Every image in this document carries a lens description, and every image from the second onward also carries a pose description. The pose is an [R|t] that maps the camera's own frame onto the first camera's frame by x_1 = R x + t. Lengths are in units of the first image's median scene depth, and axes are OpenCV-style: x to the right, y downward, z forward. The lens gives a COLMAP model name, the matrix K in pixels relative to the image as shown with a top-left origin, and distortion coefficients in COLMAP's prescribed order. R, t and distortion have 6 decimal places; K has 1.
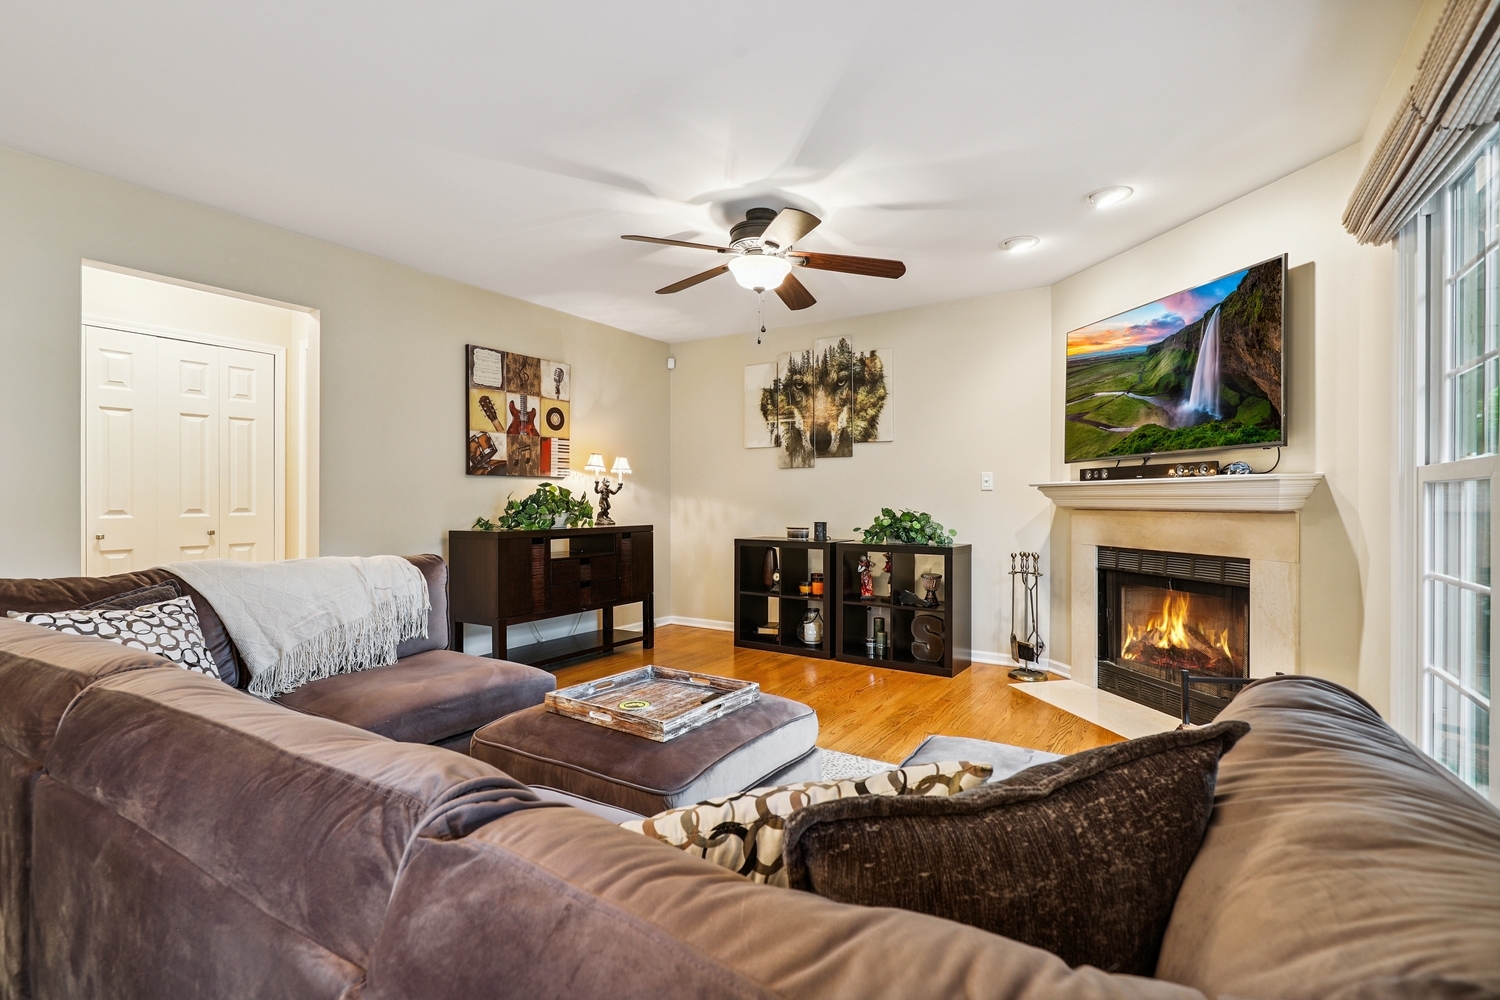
lens RADIAL K [[687.8, 0, 757.7], [0, 687.8, 501.4], [0, 0, 1]] dist [-0.000064, 0.000045]
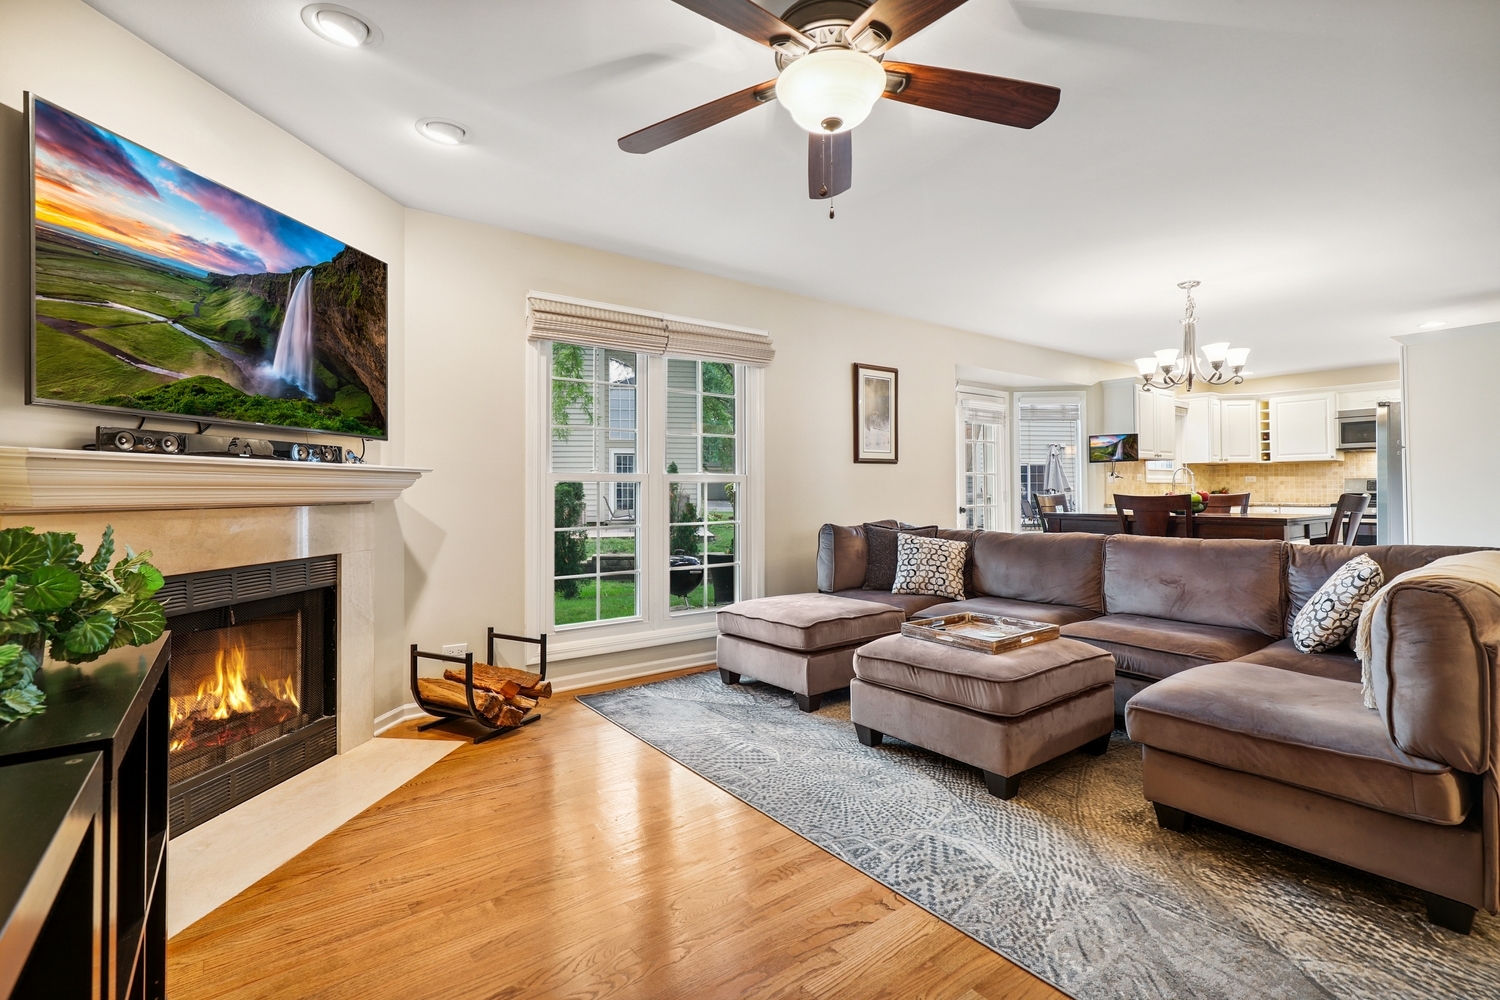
lens RADIAL K [[699.3, 0, 758.5], [0, 699.3, 484.2], [0, 0, 1]] dist [-0.001088, -0.000140]
pose [[-0.936931, 0.007353, 0.349436, -0.100765], [0.005736, 0.999968, -0.005662, -0.002887], [-0.349466, -0.003301, -0.936943, 1.027540]]
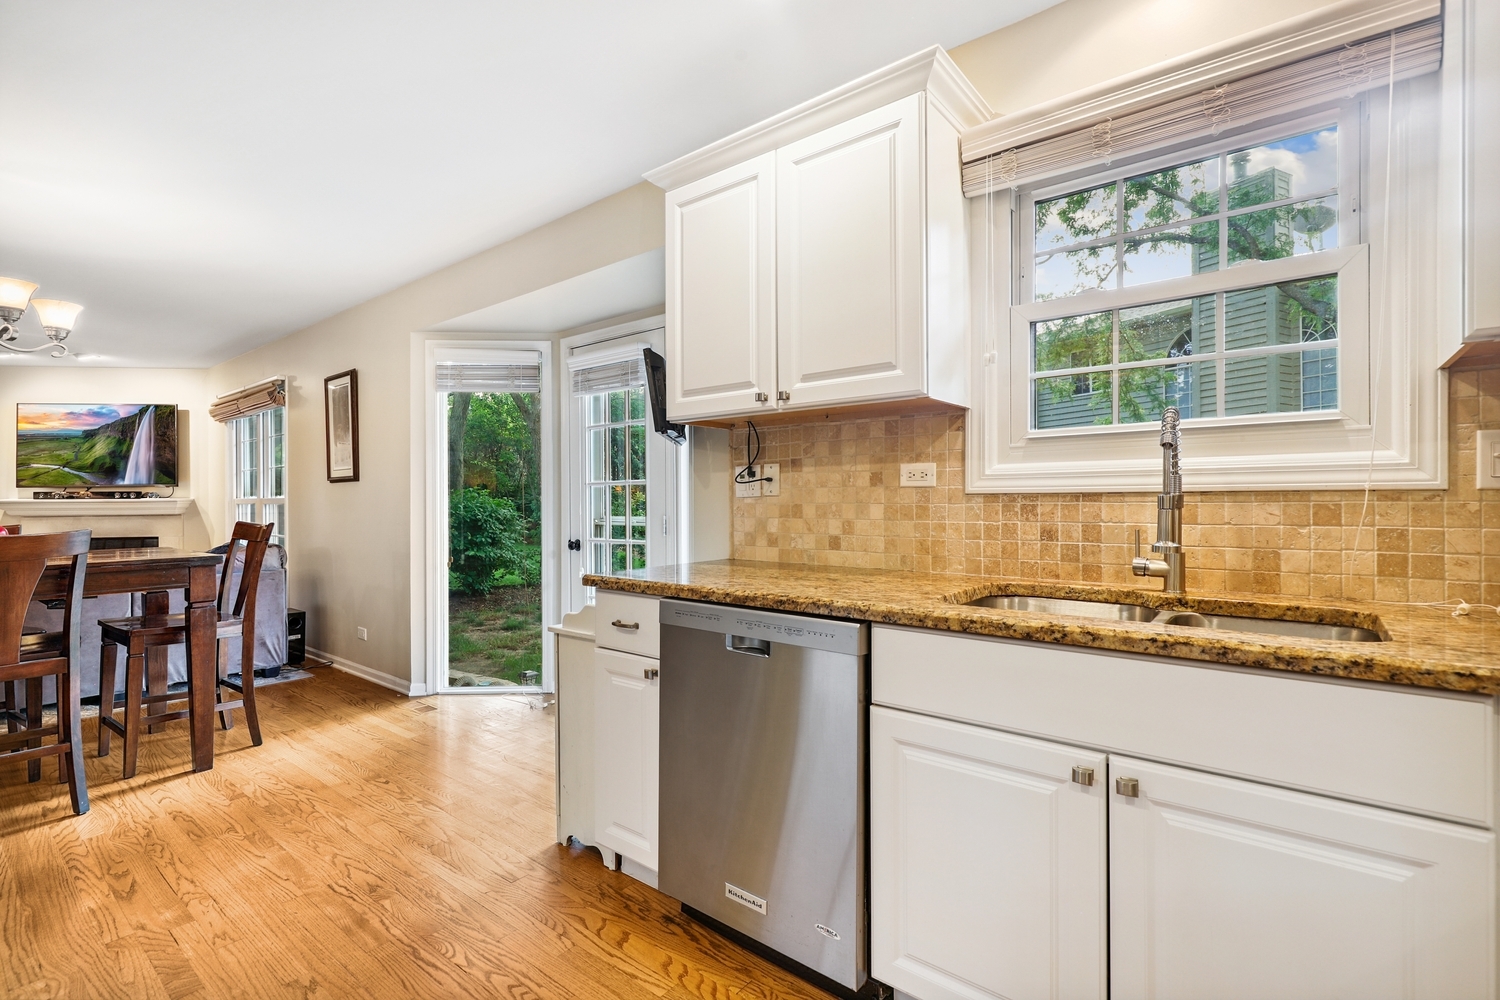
lens RADIAL K [[687.8, 0, 757.7], [0, 687.8, 501.4], [0, 0, 1]] dist [-0.000064, 0.000045]
pose [[0.101268, -0.000665, 0.994859, -0.768017], [0.009296, 0.999957, -0.000278, -0.006853], [-0.994816, 0.009276, 0.101270, -0.677335]]
